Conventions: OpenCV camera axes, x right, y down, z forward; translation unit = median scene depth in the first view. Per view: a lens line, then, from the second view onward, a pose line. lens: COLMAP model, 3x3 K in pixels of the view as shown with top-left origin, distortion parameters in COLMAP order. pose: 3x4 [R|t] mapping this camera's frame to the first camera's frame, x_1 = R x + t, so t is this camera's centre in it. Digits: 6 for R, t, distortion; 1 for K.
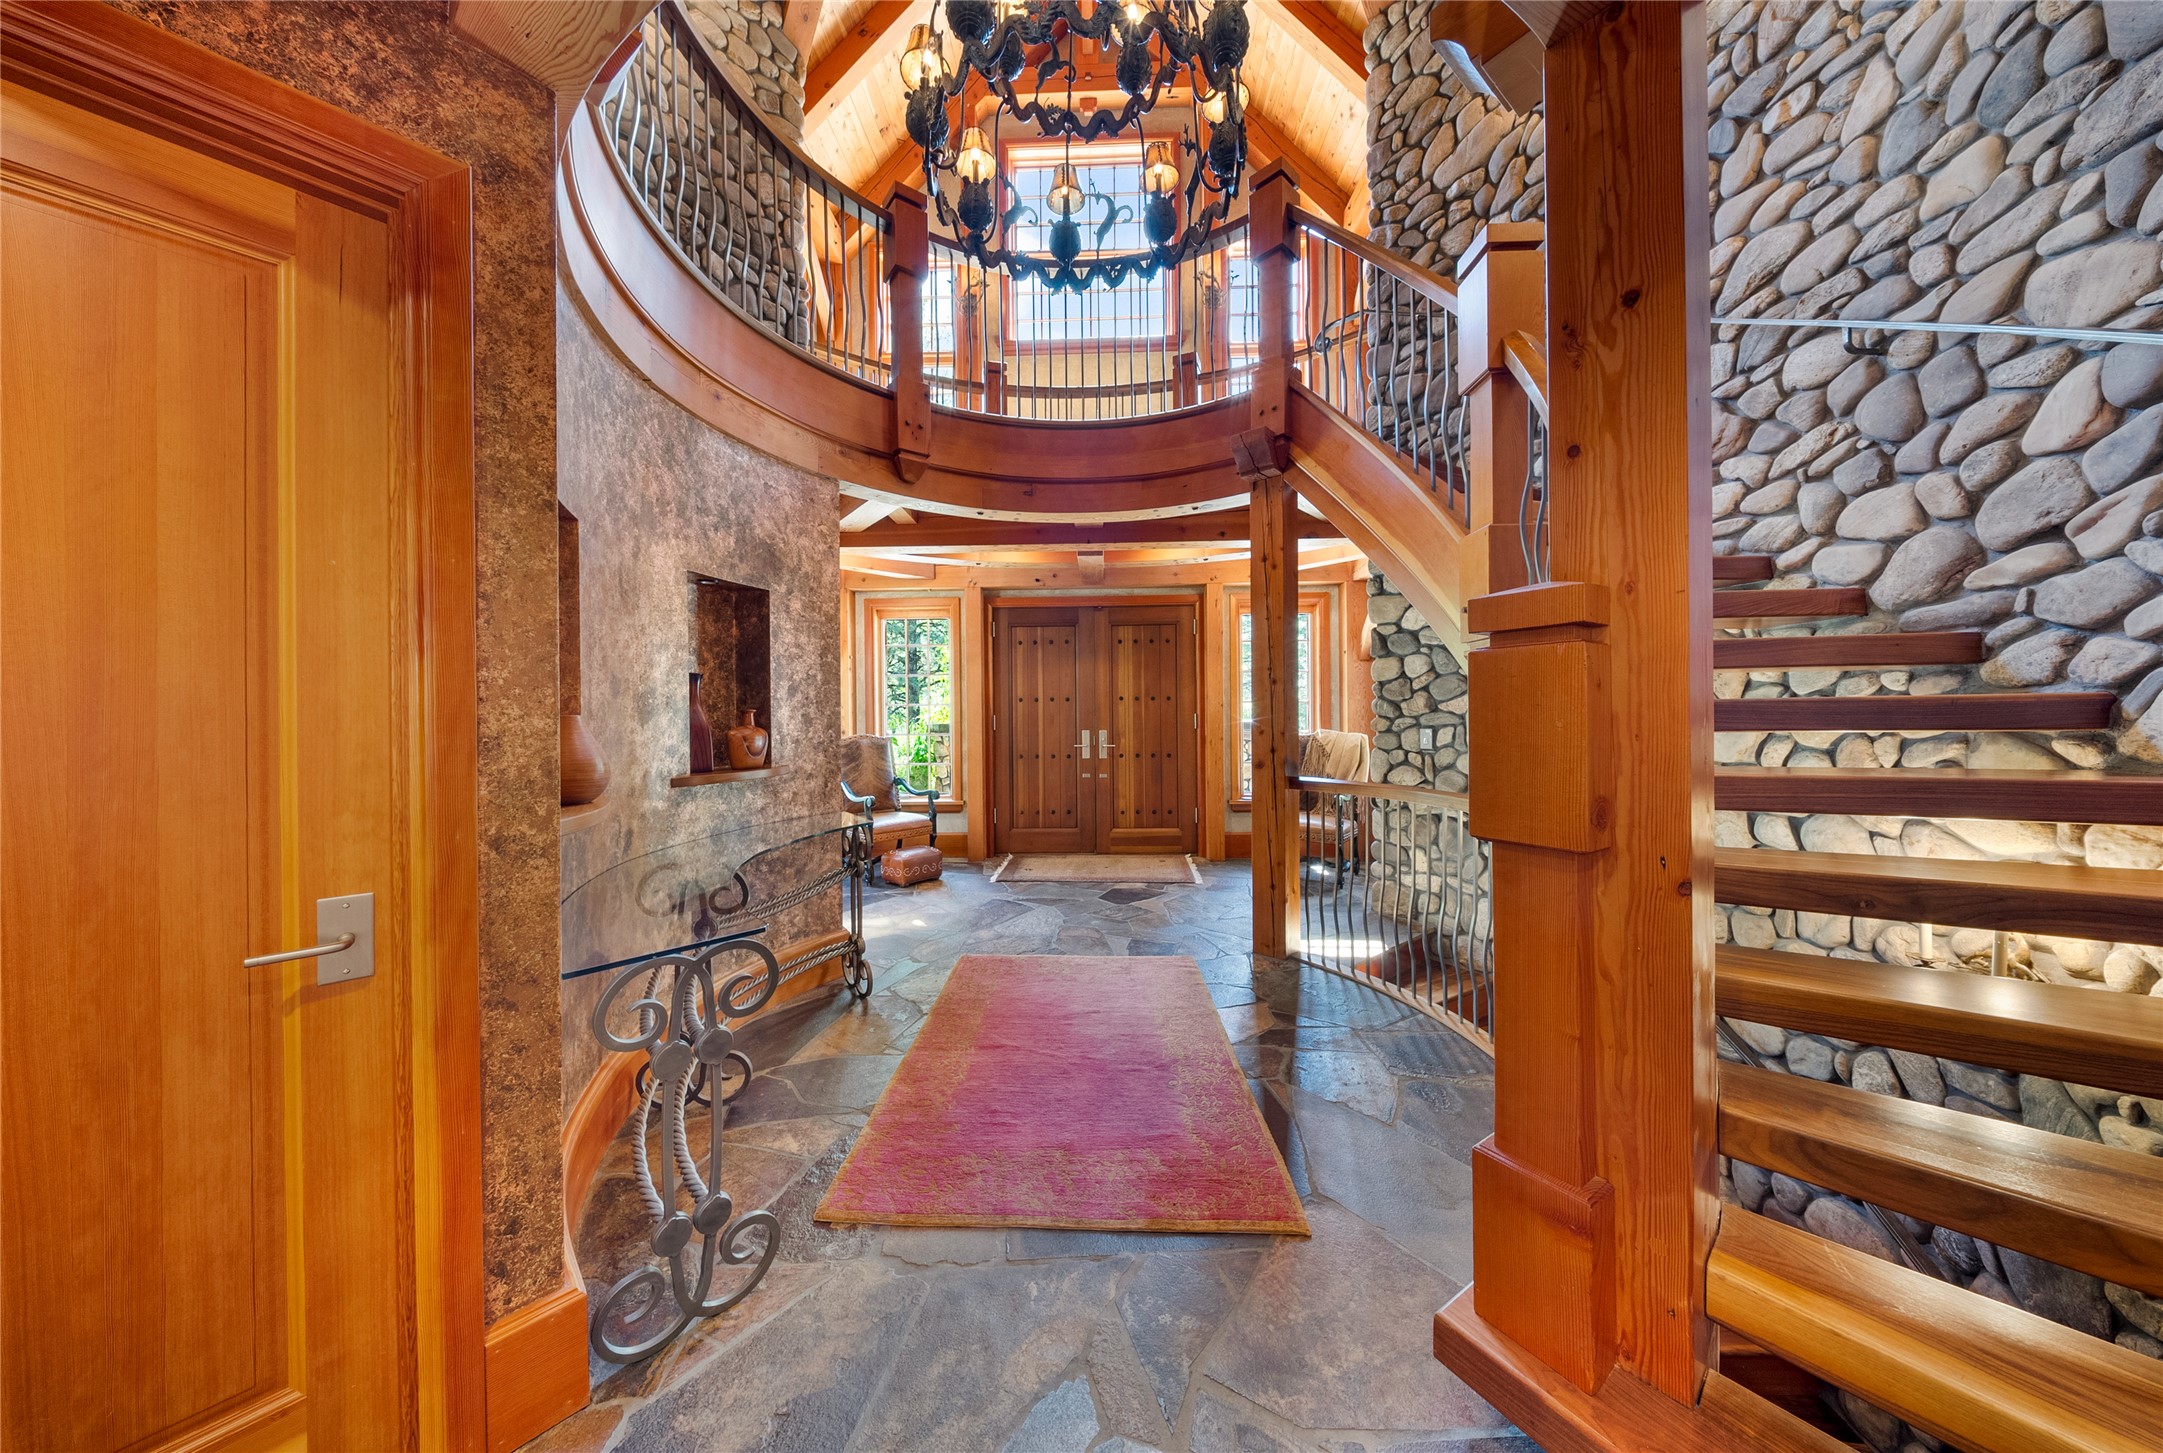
lens RADIAL K [[684.0, 0, 1079.3], [0, 684.0, 735.0], [0, 0, 1]] dist [0.002776, -0.001081]
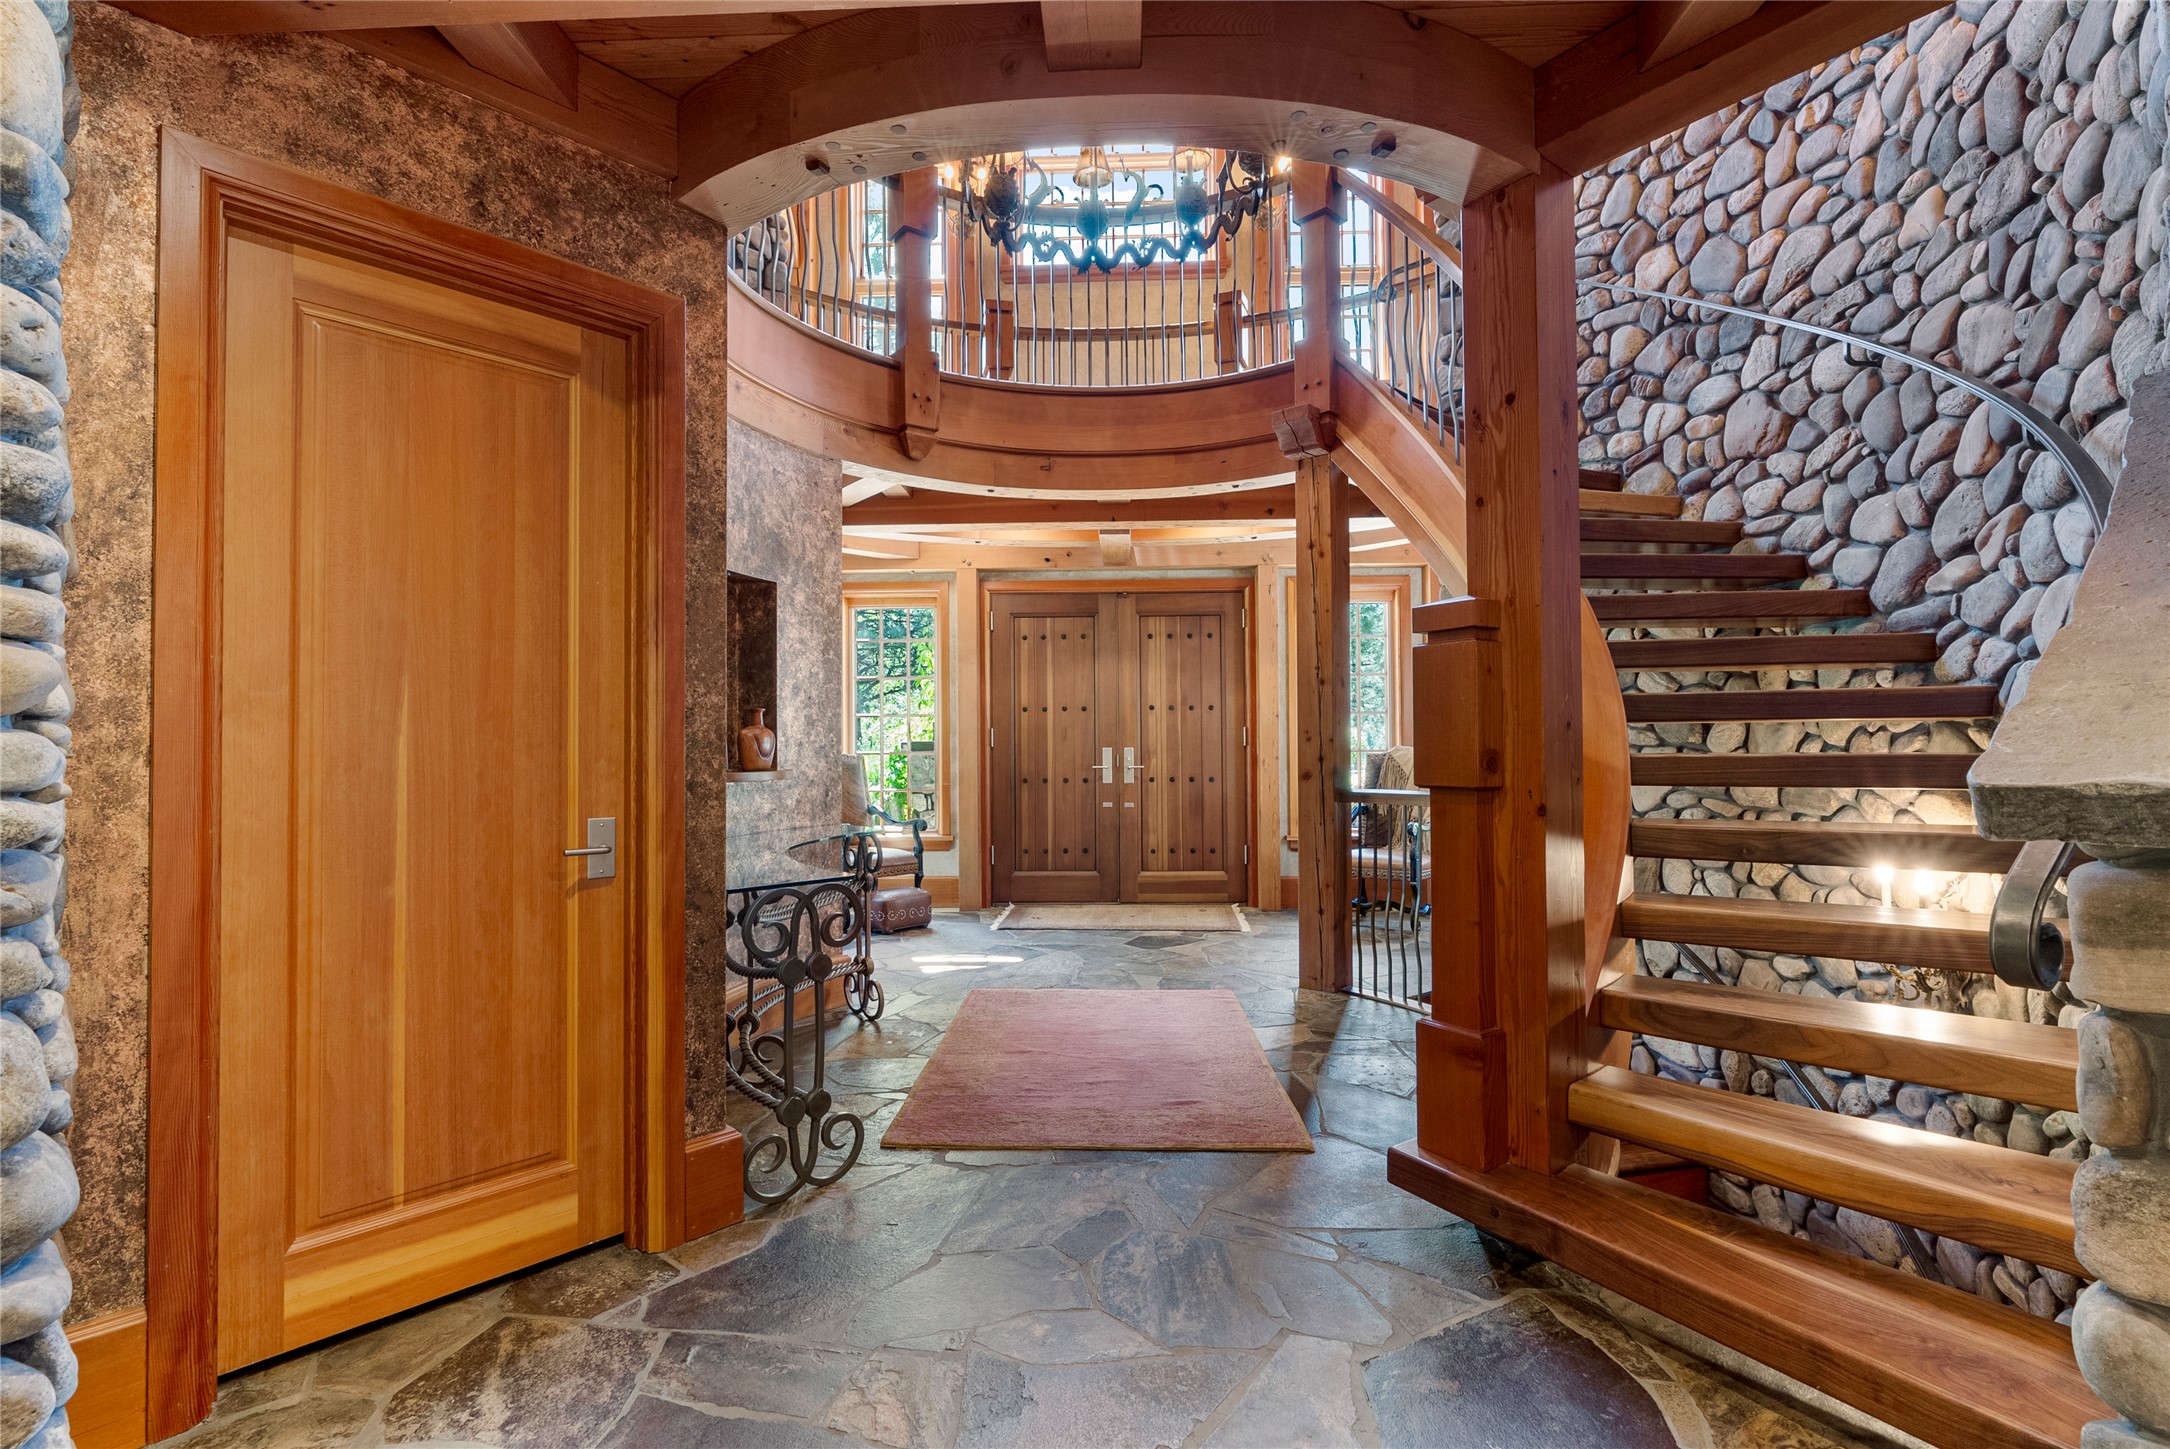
lens RADIAL K [[1003.0, 0, 1099.5], [0, 1003.0, 746.9], [0, 0, 1]] dist [-0.017590, 0.007246]
pose [[0.999954, 0.002005, 0.009395, -0.025624], [-0.001770, 0.999687, -0.024972, 0.054429], [-0.009443, 0.024954, 0.999644, -0.420276]]
